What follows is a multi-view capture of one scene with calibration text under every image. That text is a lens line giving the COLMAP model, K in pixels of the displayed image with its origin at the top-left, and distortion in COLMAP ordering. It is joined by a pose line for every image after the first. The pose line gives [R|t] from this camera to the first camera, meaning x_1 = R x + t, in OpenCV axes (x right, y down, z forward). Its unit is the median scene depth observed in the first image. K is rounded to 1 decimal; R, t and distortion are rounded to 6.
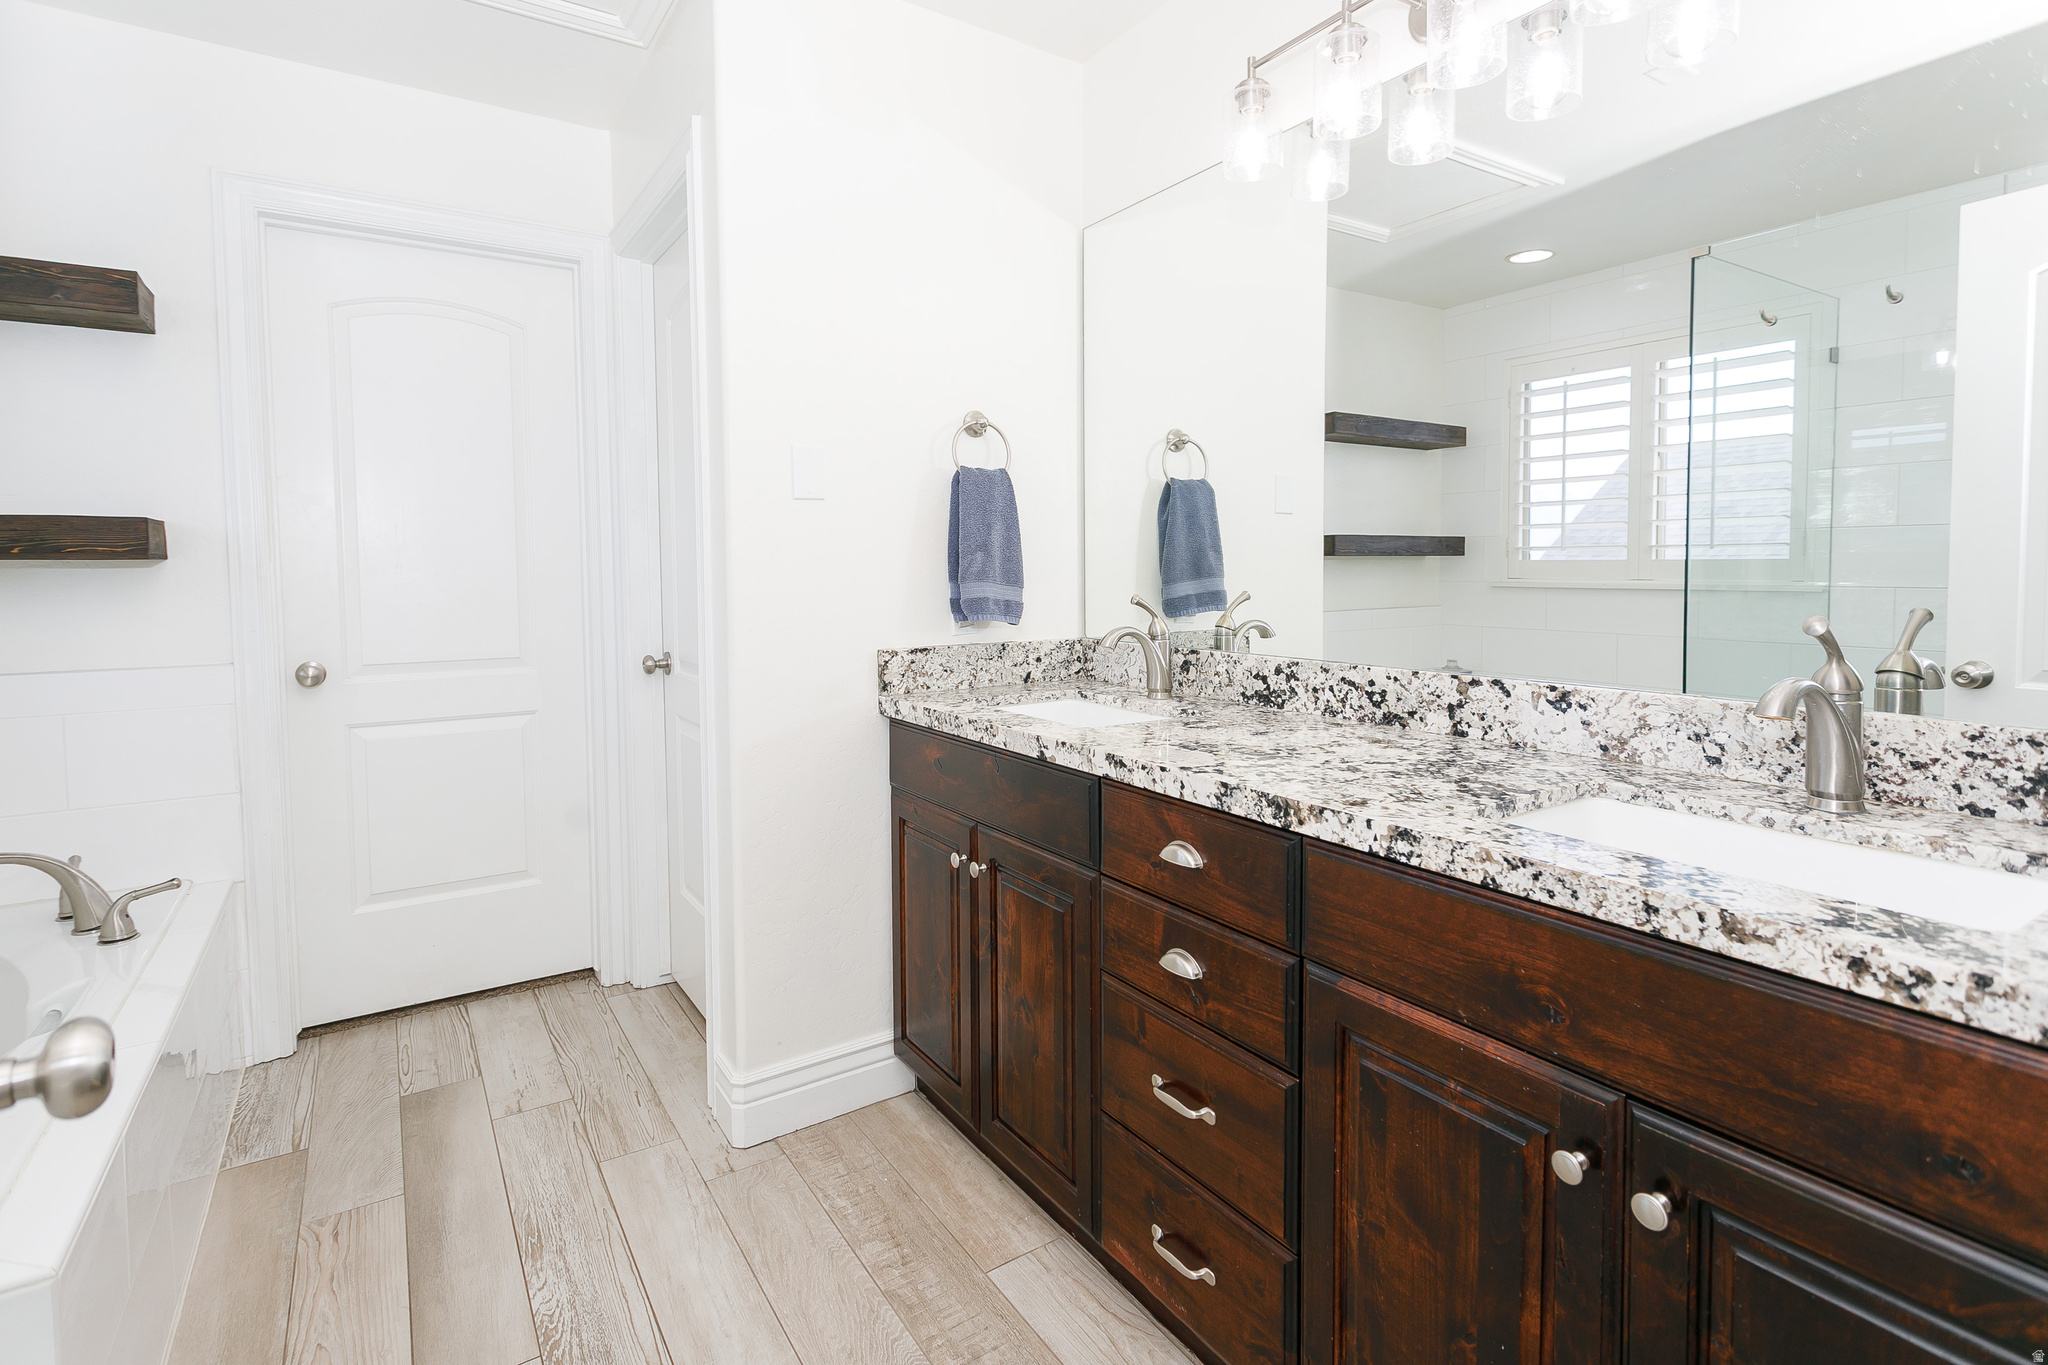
lens RADIAL K [[987.1, 0, 1030.3], [0, 987.1, 623.7], [0, 0, 1]] dist [-0.001551, 0.001760]
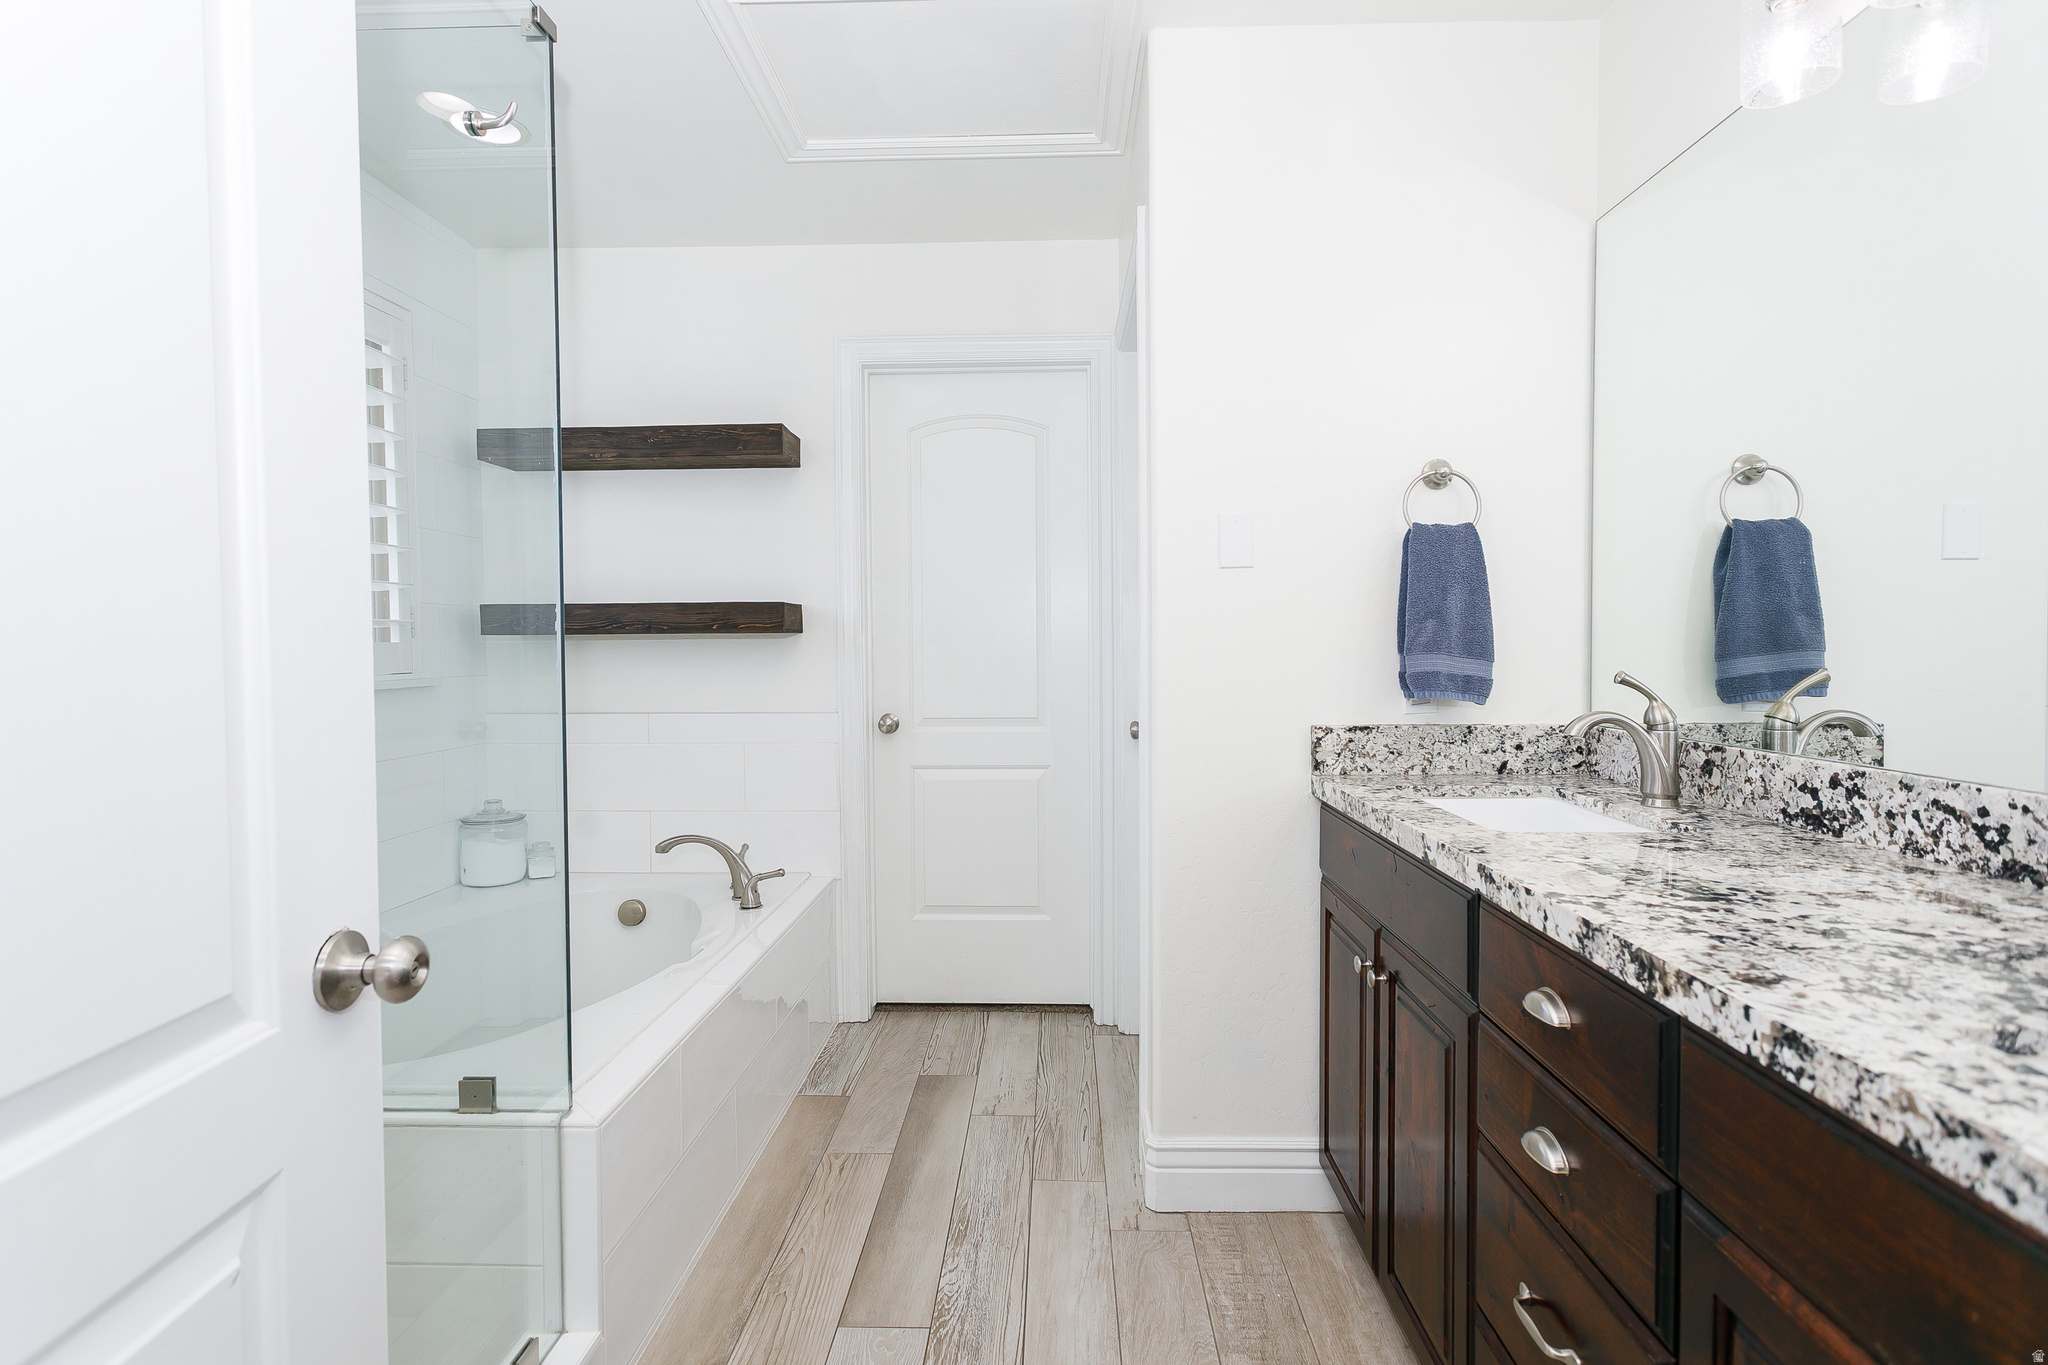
lens RADIAL K [[984.1, 0, 1024.0], [0, 984.1, 682.5], [0, 0, 1]] dist [0.003253, 0.000950]
pose [[0.814829, 0.024039, -0.579203, 0.171978], [-0.032767, 0.999452, -0.004616, -0.001093], [0.578775, 0.022740, 0.815170, 0.086806]]
